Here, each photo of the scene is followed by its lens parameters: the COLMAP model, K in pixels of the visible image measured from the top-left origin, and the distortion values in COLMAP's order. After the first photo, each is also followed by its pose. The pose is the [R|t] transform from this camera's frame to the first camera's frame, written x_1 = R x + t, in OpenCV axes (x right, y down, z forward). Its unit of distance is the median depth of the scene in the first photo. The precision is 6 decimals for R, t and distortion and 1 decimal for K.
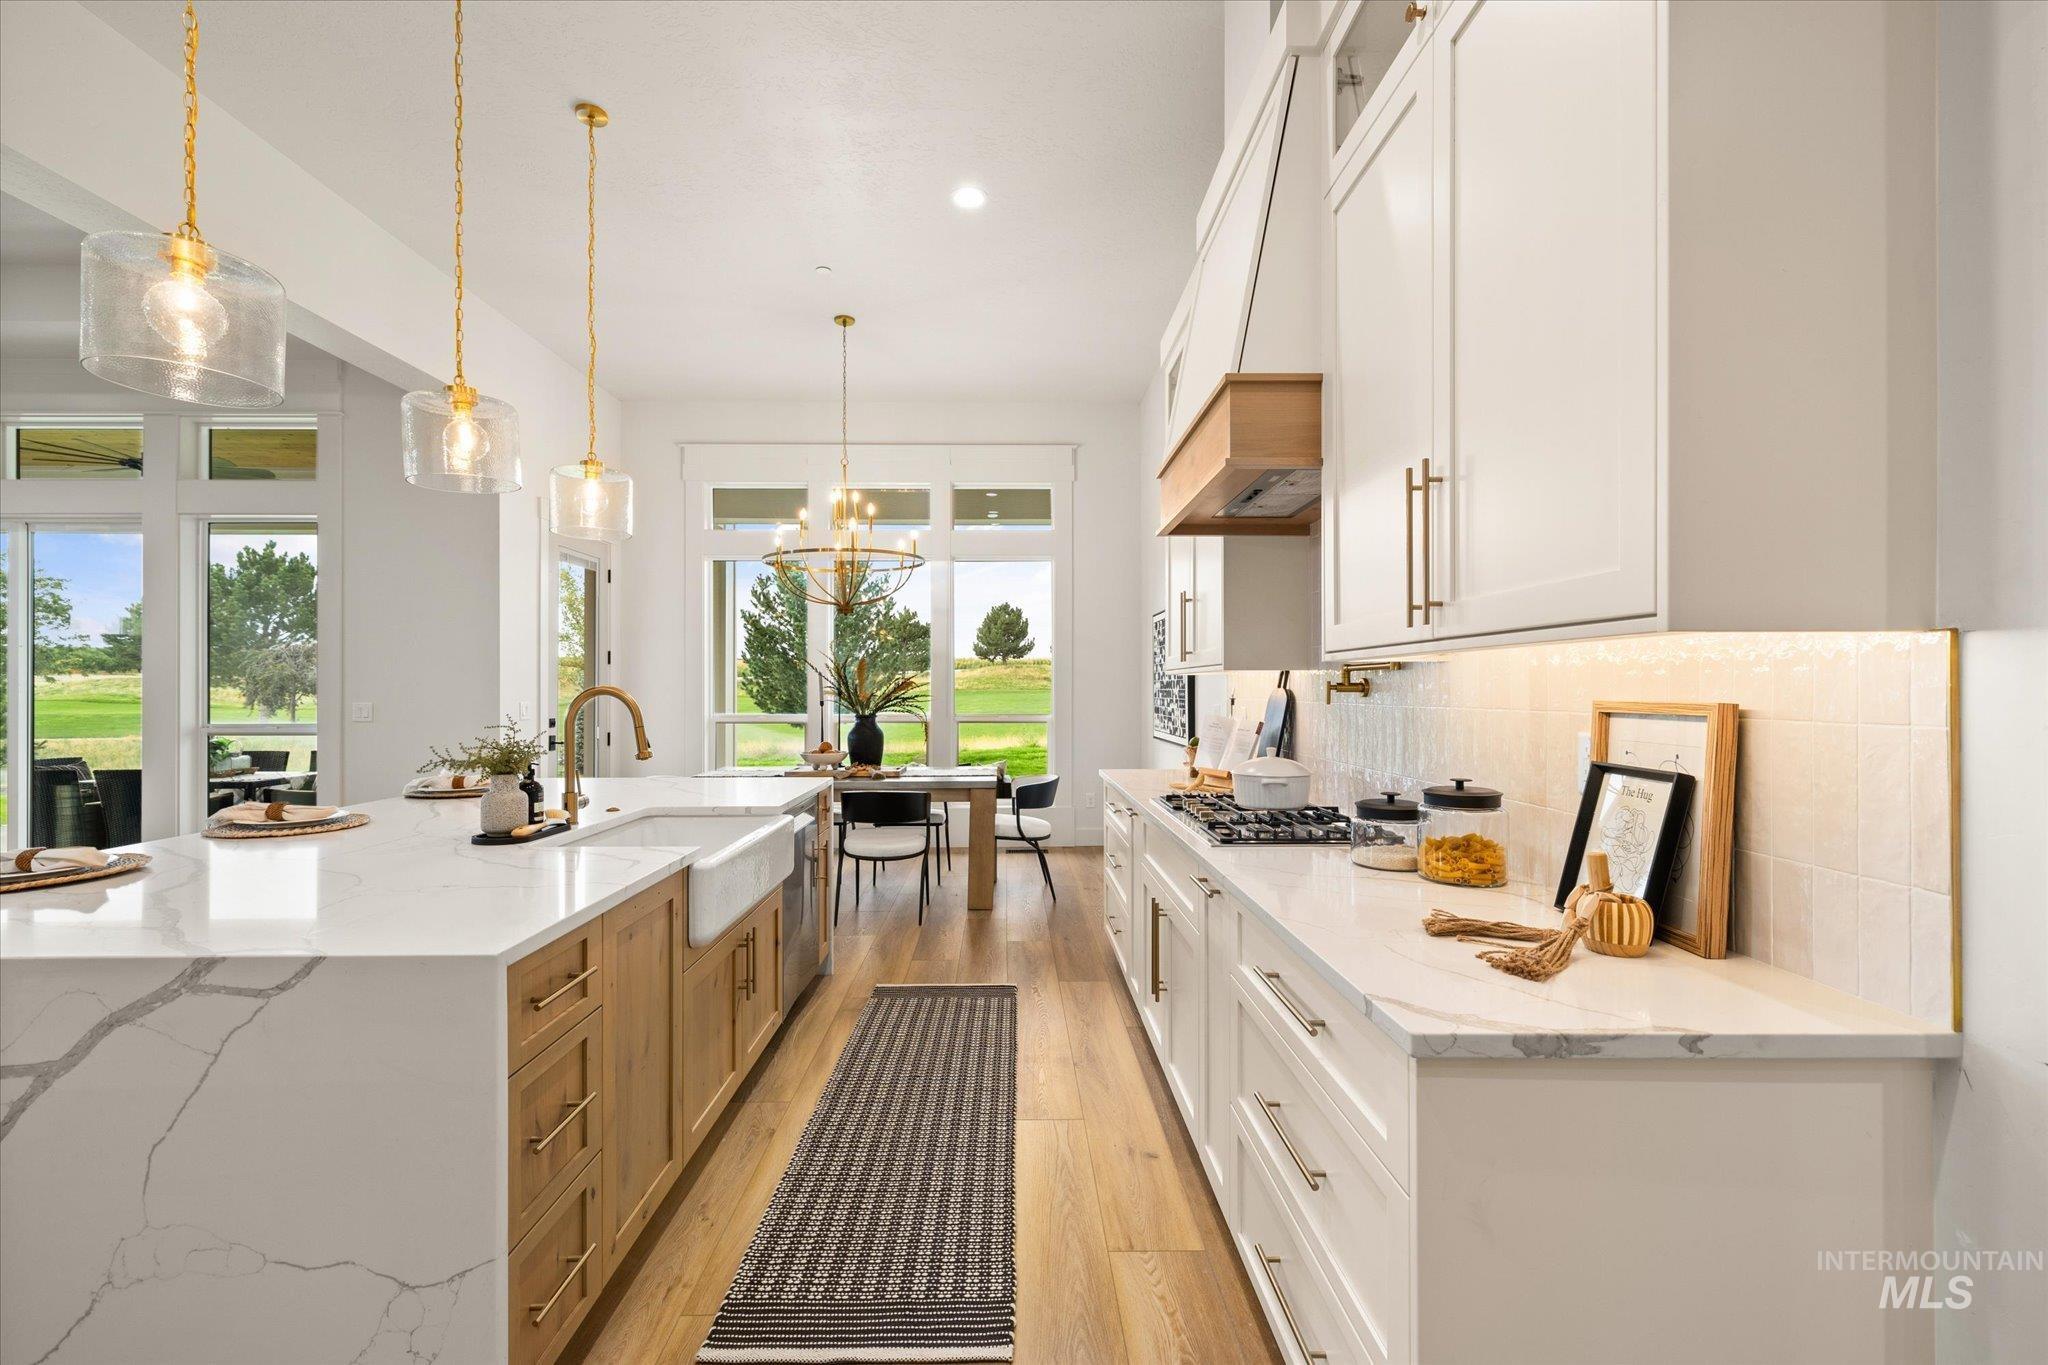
lens RADIAL K [[884.3, 0, 1008.5], [0, 884.3, 676.3], [0, 0, 1]] dist [0.000169, 0.003172]
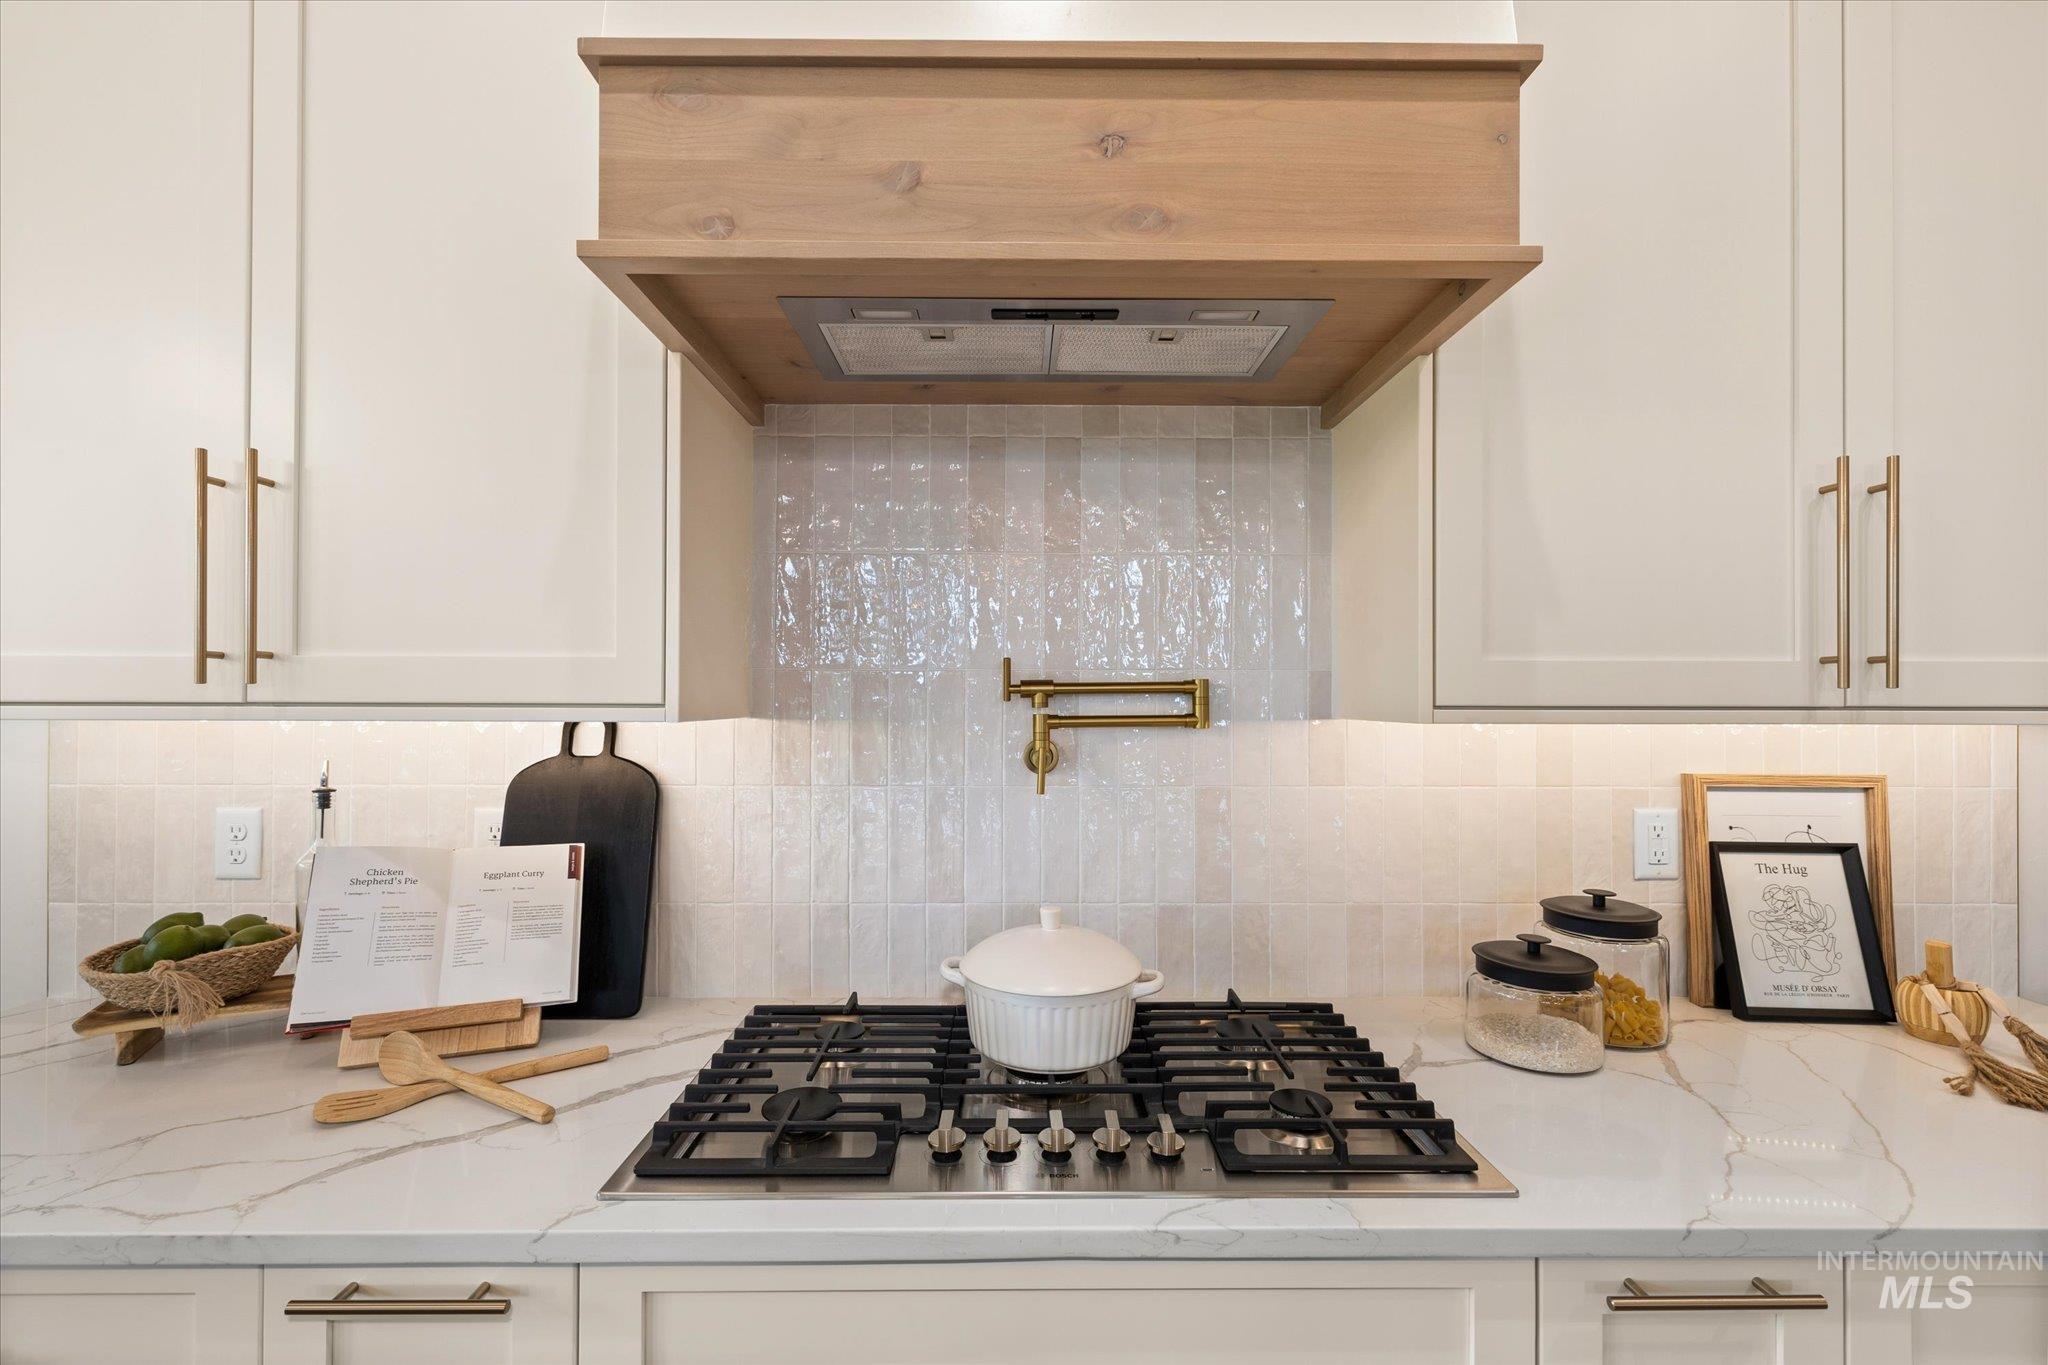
lens RADIAL K [[864.6, 0, 1017.7], [0, 864.6, 695.2], [0, 0, 1]] dist [0.000056, 0.000217]
pose [[-0.009150, 0.004444, 0.999948, -0.185413], [-0.016672, 0.999850, -0.004596, -0.032515], [-0.999819, -0.016713, -0.009074, 1.468405]]
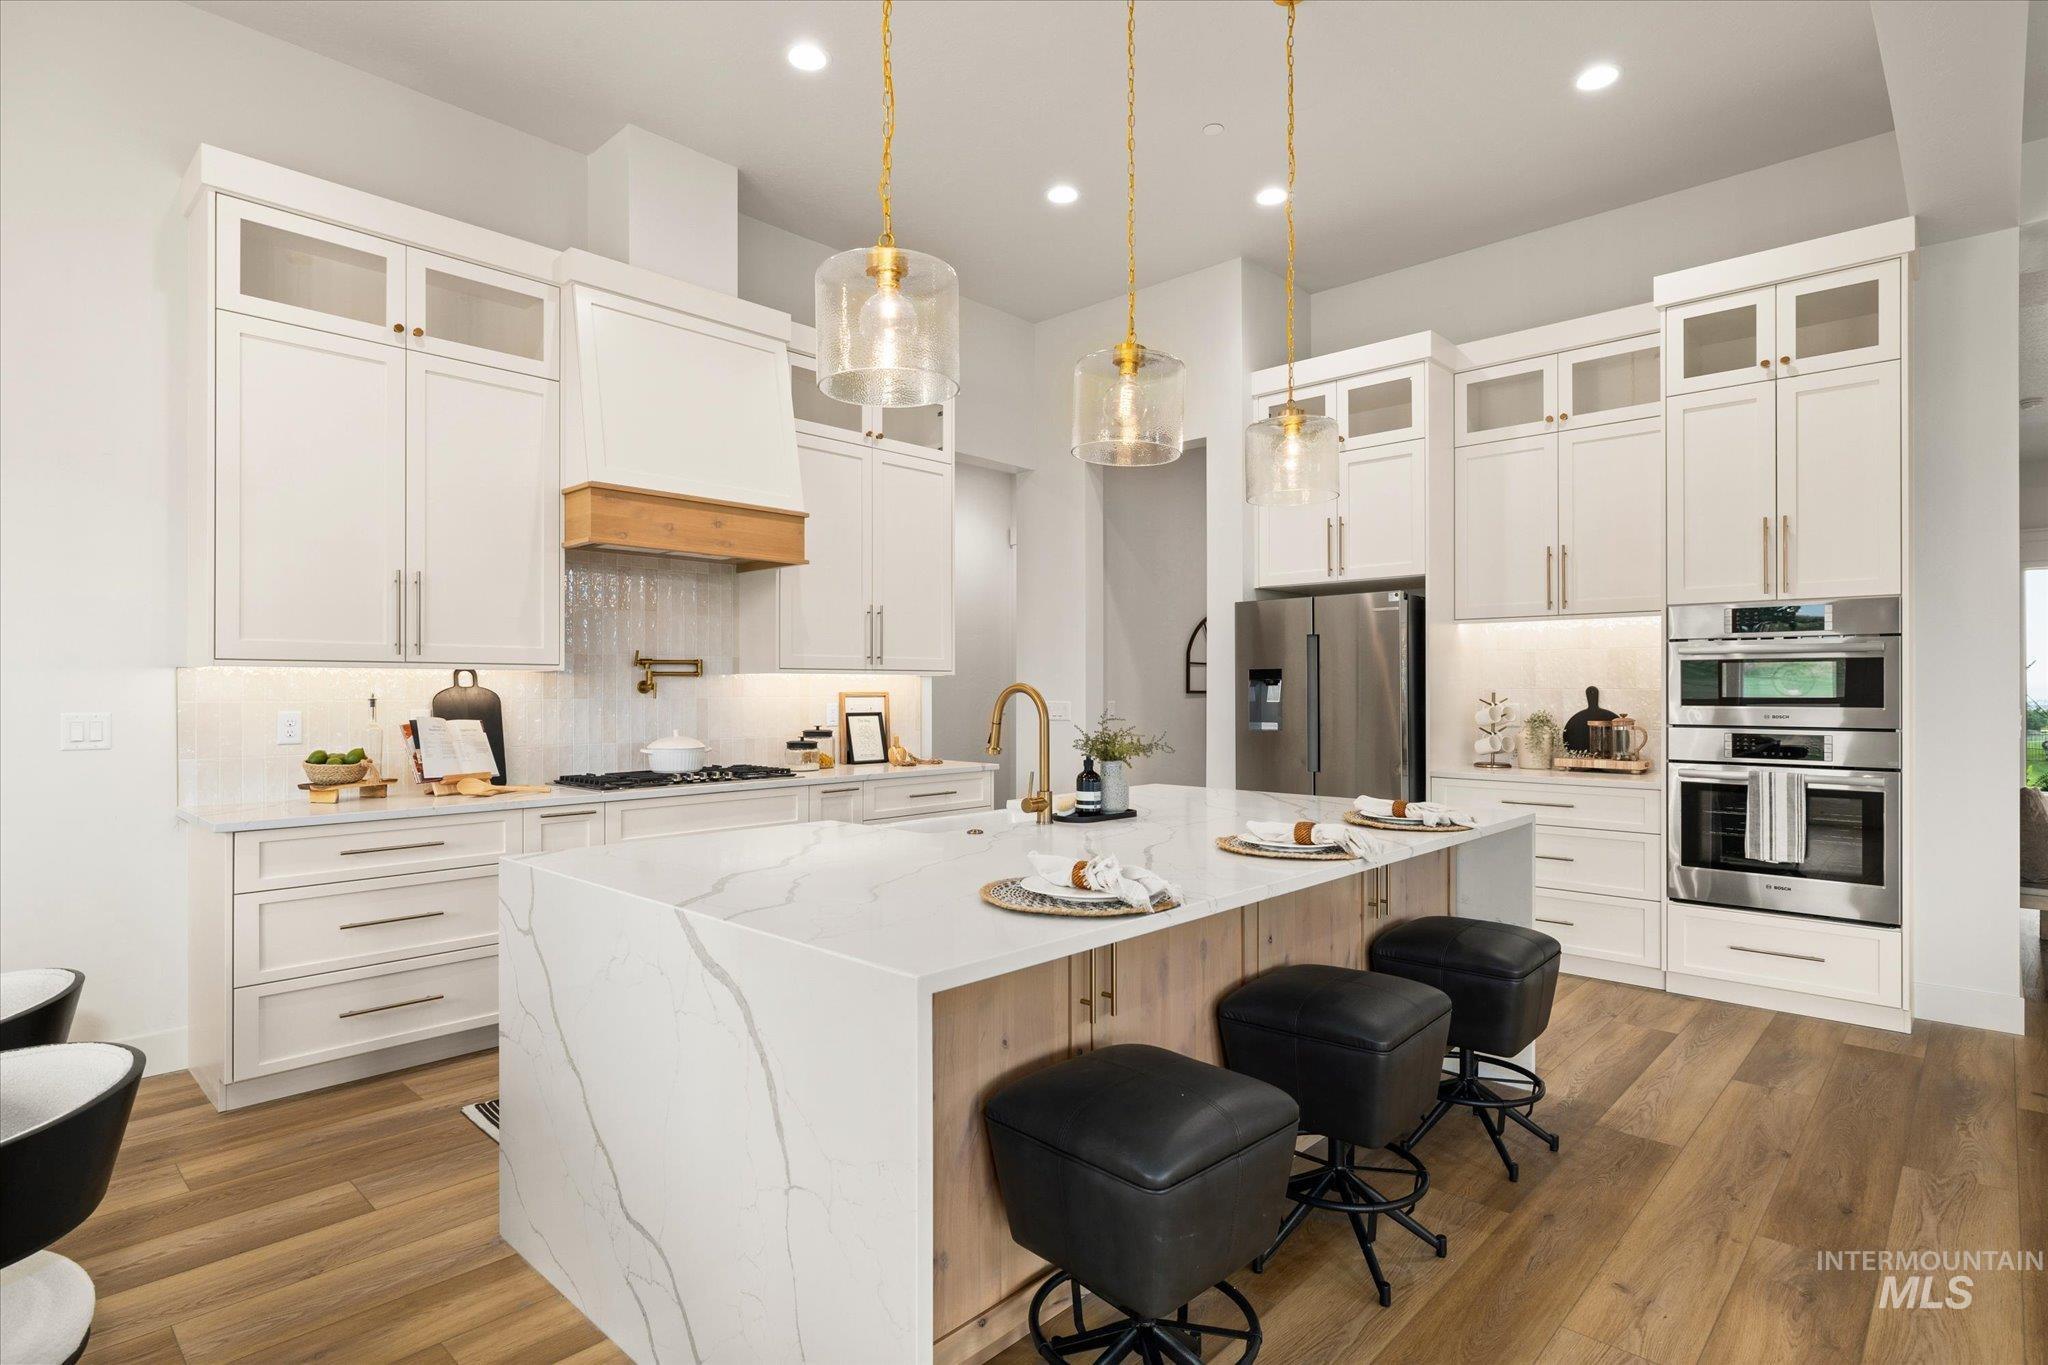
lens RADIAL K [[1030.2, 0, 1025.7], [0, 1030.2, 684.9], [0, 0, 1]] dist [-0.001625, 0.001107]
pose [[-0.731272, 0.004132, 0.682073, -1.784580], [-0.008201, 0.999856, -0.014849, 0.042563], [-0.682036, -0.016453, -0.731133, 2.631792]]
